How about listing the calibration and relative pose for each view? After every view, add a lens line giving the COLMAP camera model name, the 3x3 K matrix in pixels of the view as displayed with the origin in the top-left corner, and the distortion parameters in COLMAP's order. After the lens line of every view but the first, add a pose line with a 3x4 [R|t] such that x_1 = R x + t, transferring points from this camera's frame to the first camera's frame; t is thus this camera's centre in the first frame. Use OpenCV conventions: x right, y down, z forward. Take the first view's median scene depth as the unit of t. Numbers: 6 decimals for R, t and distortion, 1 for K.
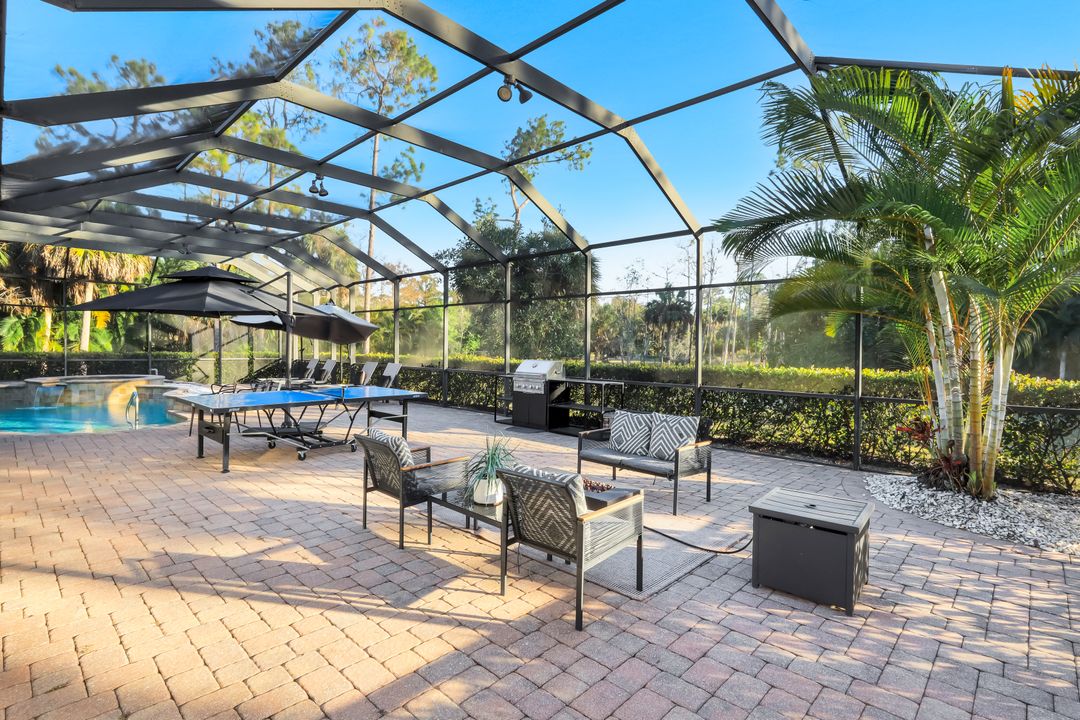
lens RADIAL K [[526.2, 0, 542.3], [0, 526.2, 357.9], [0, 0, 1]] dist [-0.000776, -0.000772]
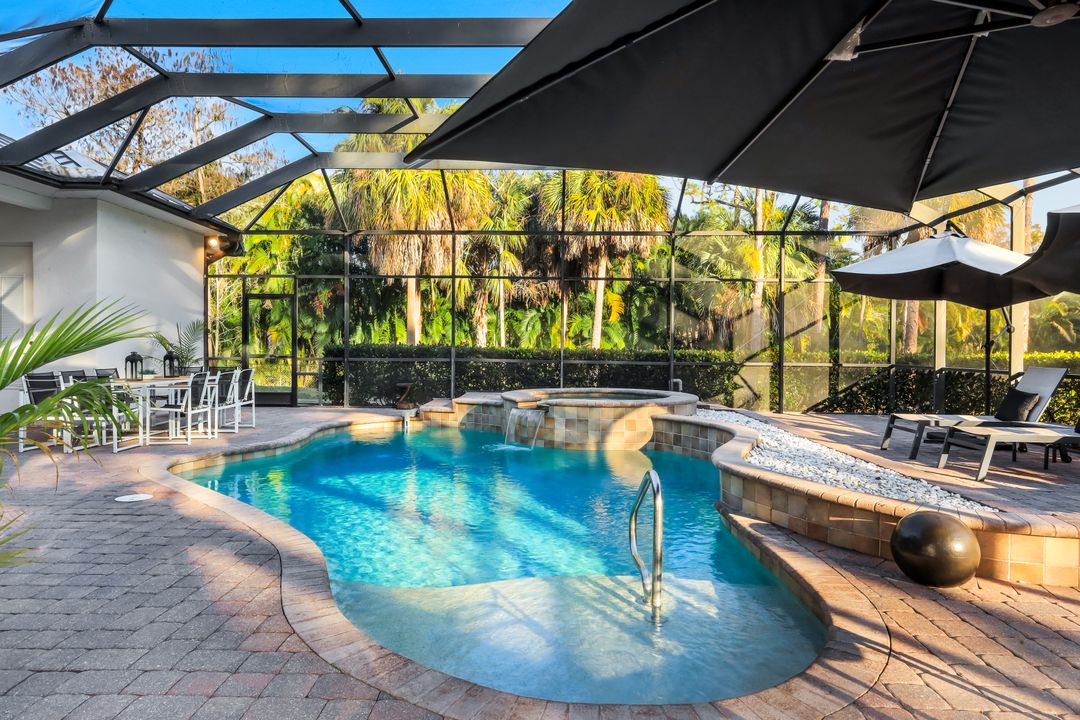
lens RADIAL K [[649.8, 0, 536.9], [0, 649.8, 363.2], [0, 0, 1]] dist [0.006198, 0.000781]
pose [[0.677064, 0.019420, -0.735668, -0.276709], [-0.022295, 0.999734, 0.005872, 0.001766], [0.735586, 0.012426, 0.677317, 0.351656]]
